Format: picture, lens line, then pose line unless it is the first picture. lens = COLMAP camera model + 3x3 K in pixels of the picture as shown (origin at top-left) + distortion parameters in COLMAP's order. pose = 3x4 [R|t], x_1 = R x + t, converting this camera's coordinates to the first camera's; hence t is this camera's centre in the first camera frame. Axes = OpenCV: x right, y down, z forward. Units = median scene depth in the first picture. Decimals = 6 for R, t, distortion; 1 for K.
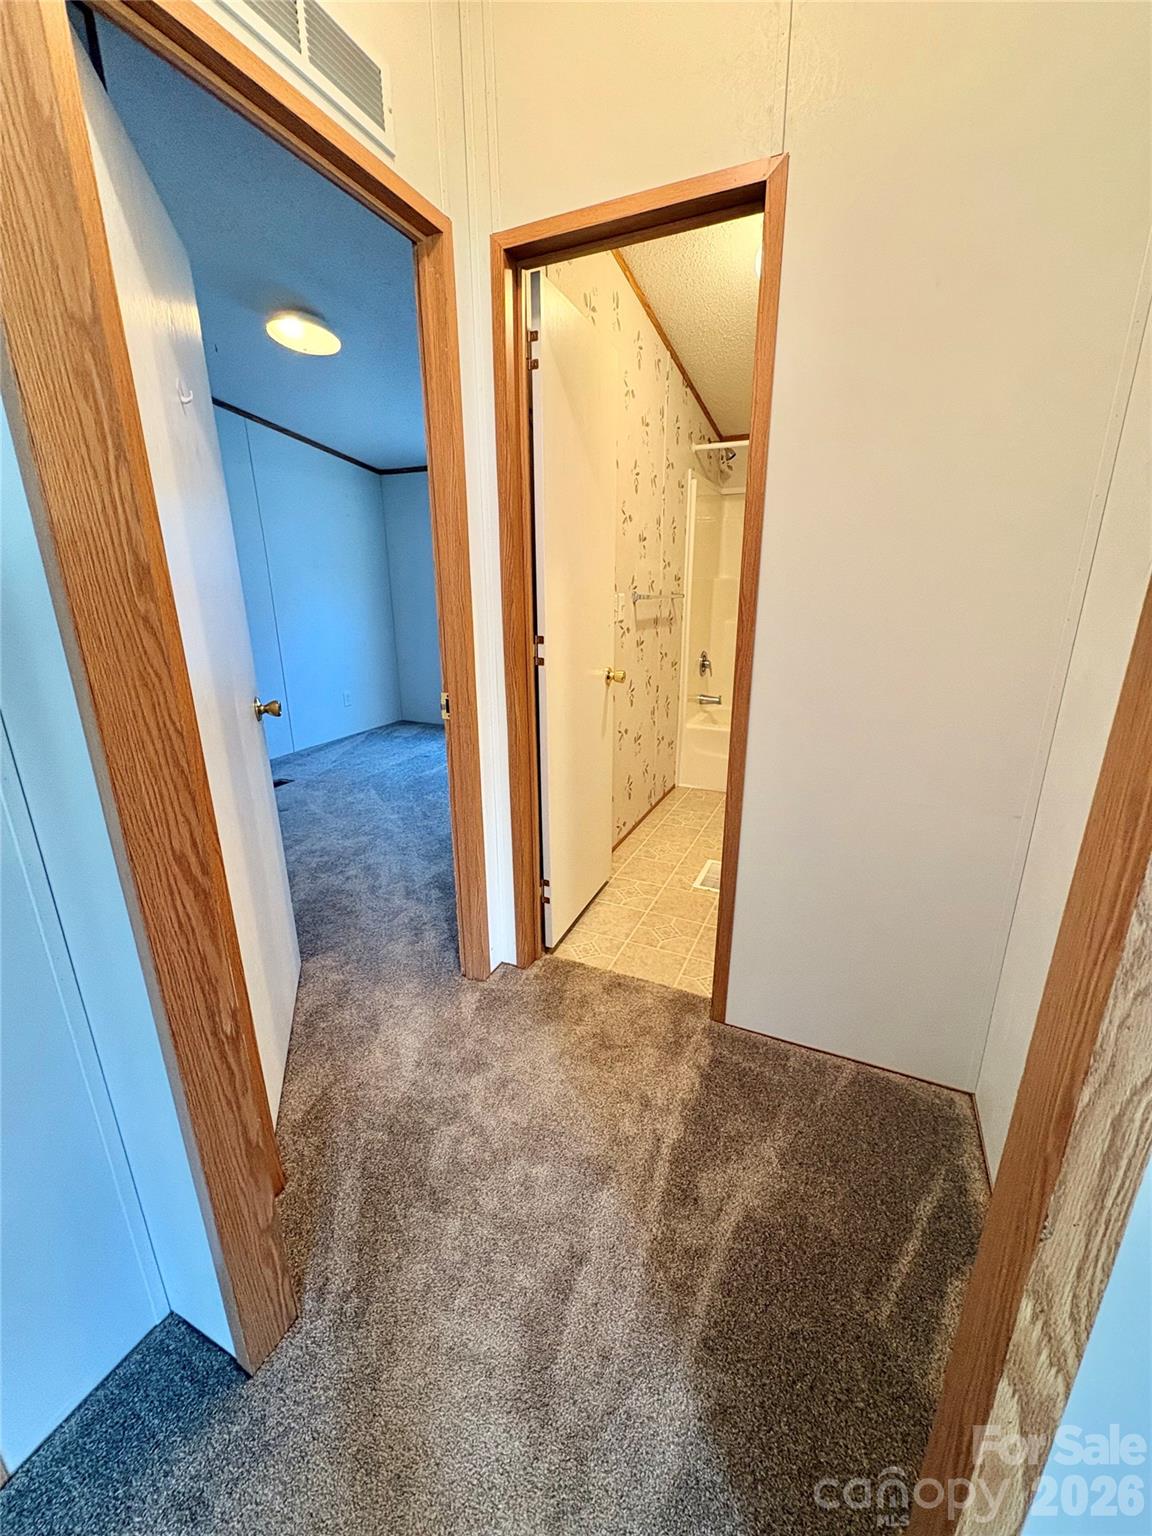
lens RADIAL K [[611.6, 0, 580.5], [0, 611.6, 766.2], [0, 0, 1]] dist [0.002822, 0.000241]
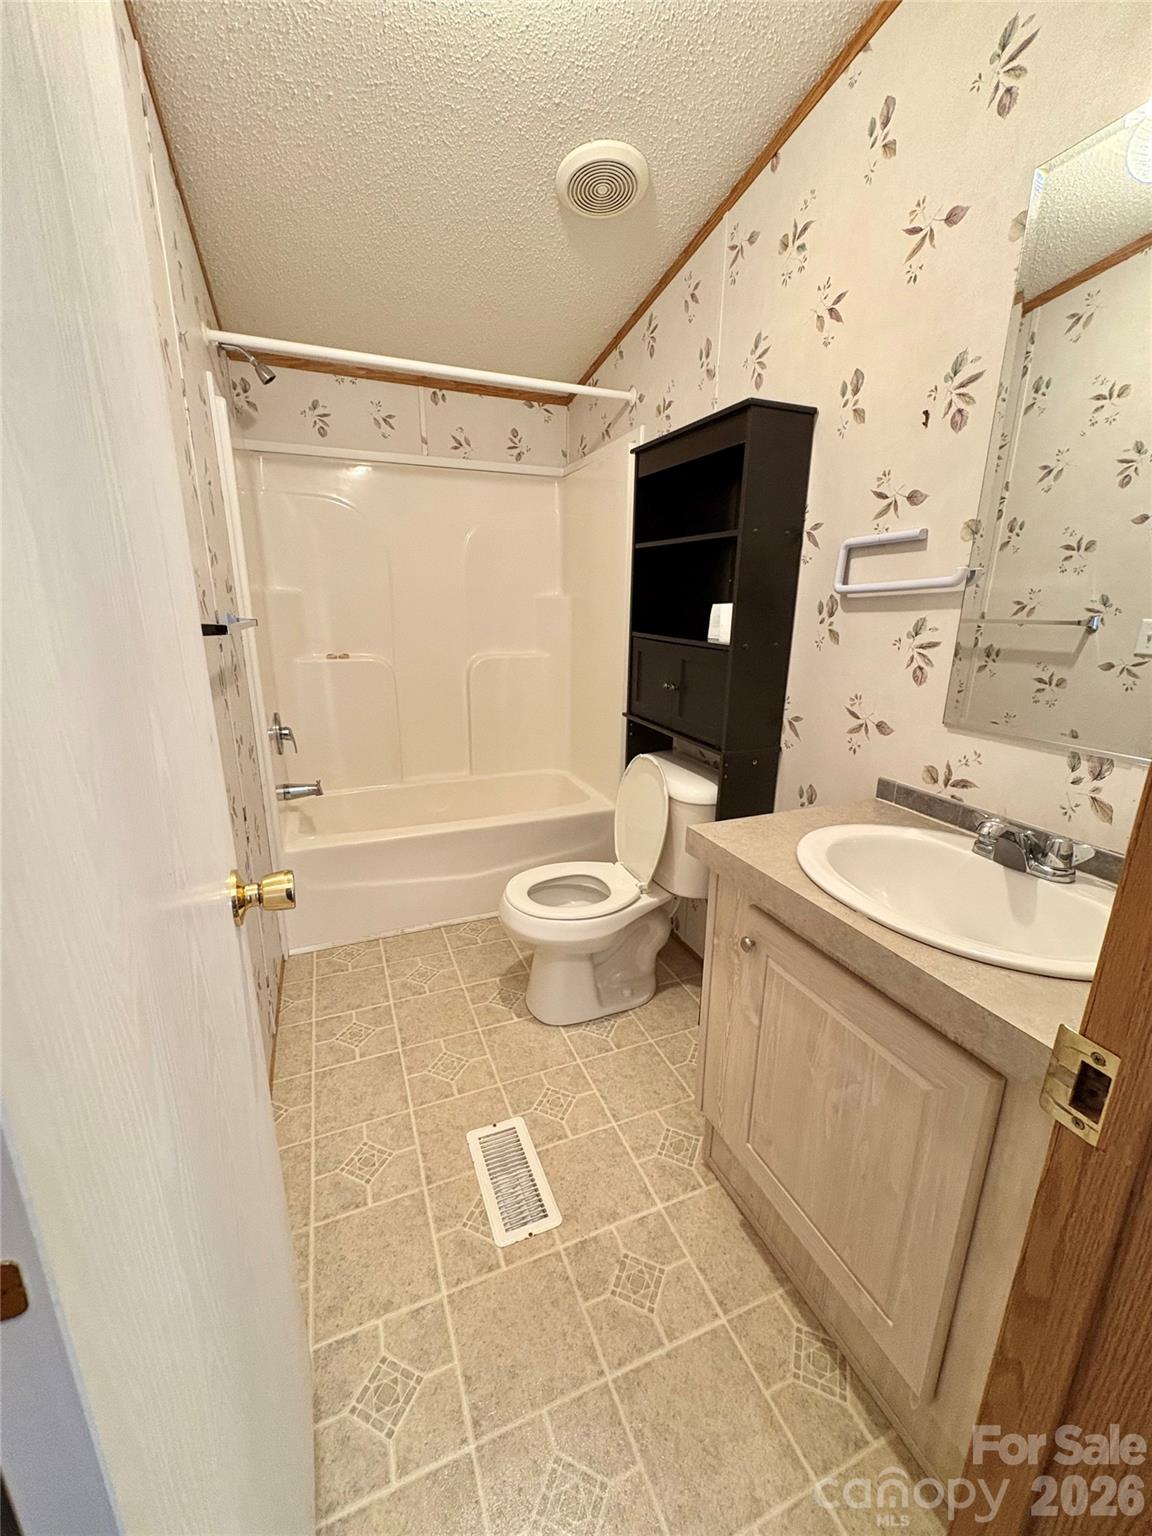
lens RADIAL K [[611.6, 0, 580.5], [0, 611.6, 766.2], [0, 0, 1]] dist [0.002822, 0.000241]
pose [[0.680919, -0.181742, 0.709450, -0.023548], [0.200311, 0.977997, 0.058282, -0.110142], [-0.704432, 0.102426, 0.702342, 0.374164]]
